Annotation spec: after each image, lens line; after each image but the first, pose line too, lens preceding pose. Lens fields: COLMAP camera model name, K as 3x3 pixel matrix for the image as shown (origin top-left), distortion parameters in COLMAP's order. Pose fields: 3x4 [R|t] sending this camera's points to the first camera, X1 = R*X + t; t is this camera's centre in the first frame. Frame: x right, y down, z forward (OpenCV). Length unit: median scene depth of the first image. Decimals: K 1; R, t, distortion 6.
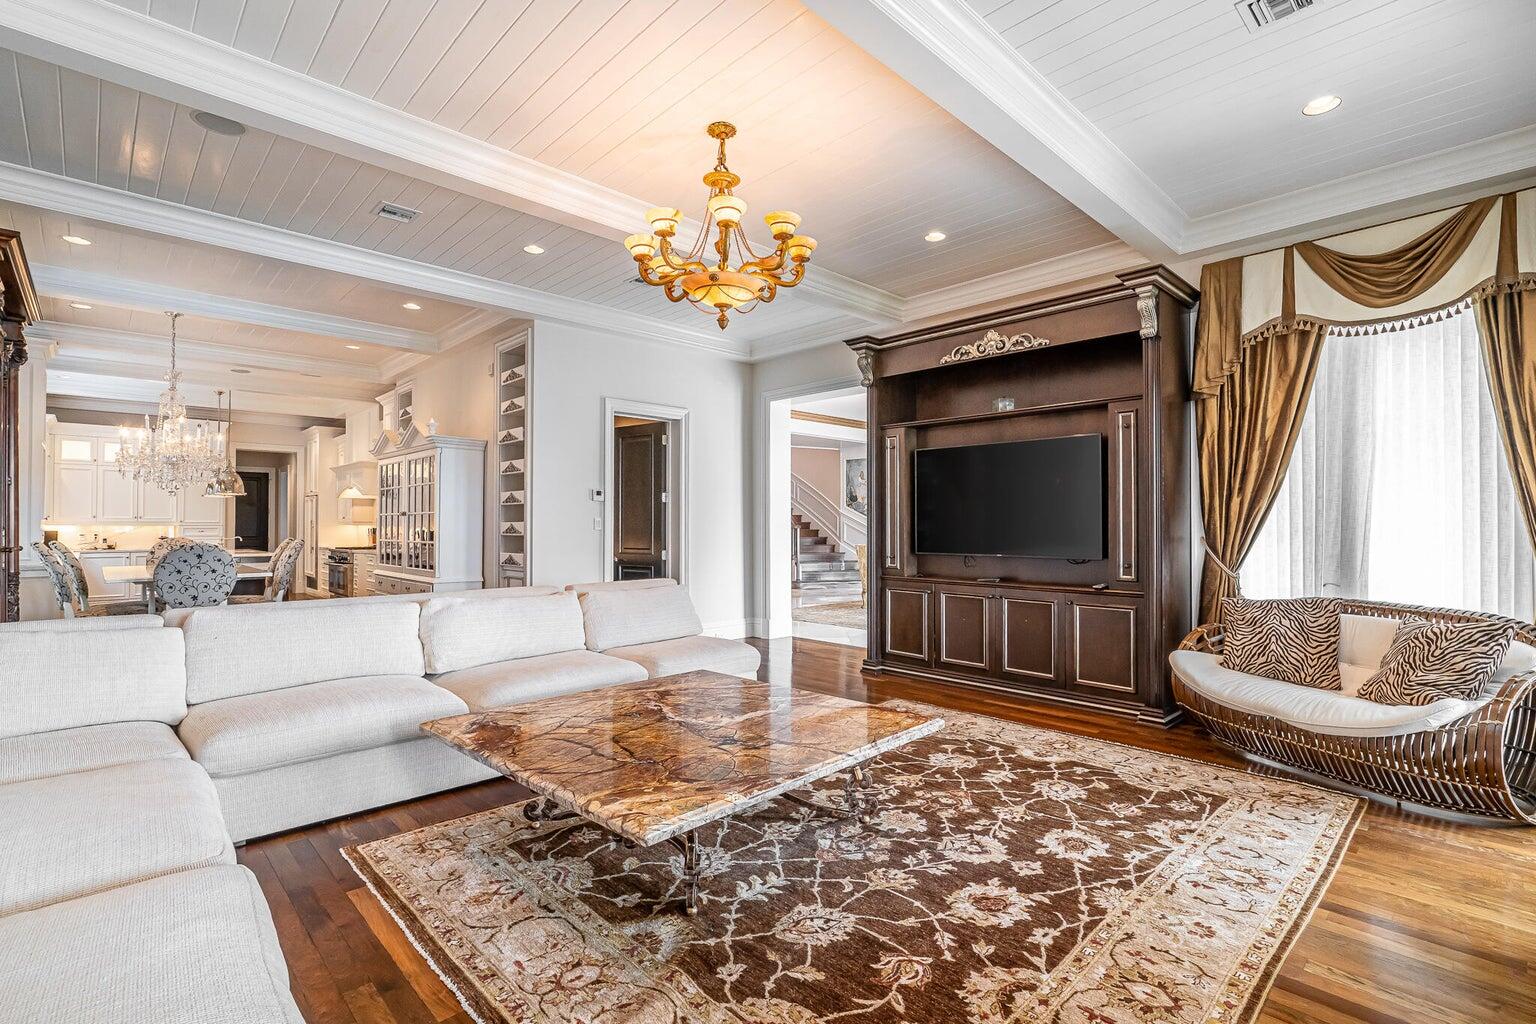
lens RADIAL K [[706.4, 0, 764.2], [0, 706.4, 518.0], [0, 0, 1]] dist [-0.002044, -0.000027]
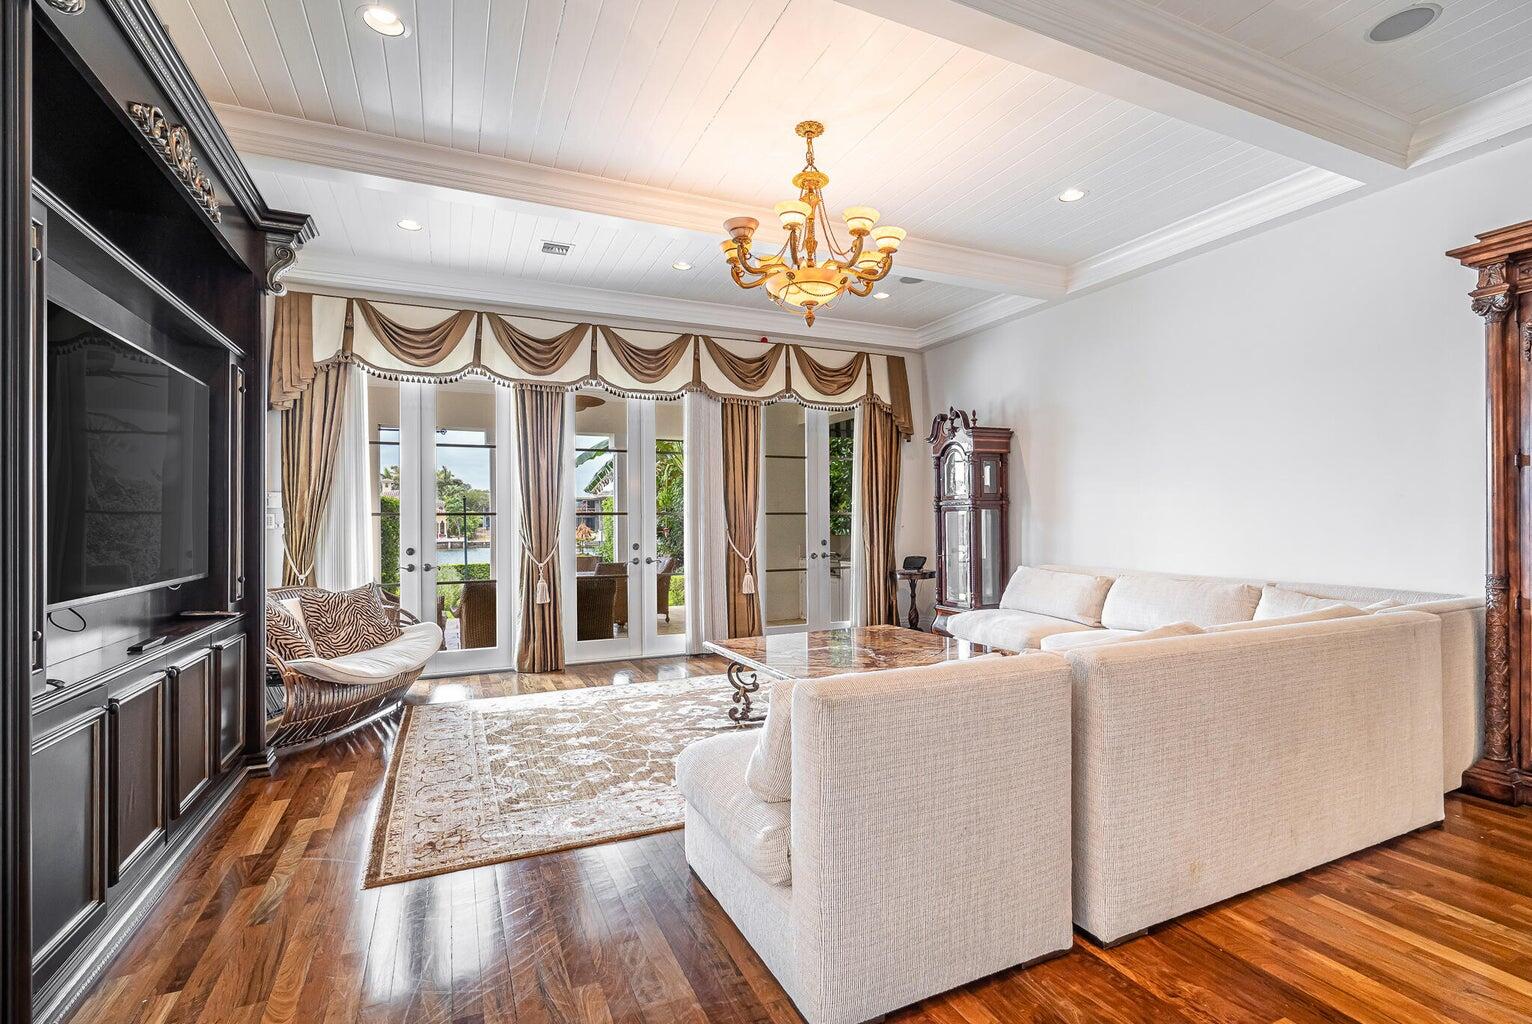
lens RADIAL K [[704.6, 0, 769.3], [0, 704.6, 514.5], [0, 0, 1]] dist [-0.002044, -0.000027]
pose [[-0.941989, 0.006623, 0.335579, -0.382860], [0.002462, 0.999915, -0.012825, 0.012333], [-0.335635, -0.011255, -0.941925, 2.198638]]
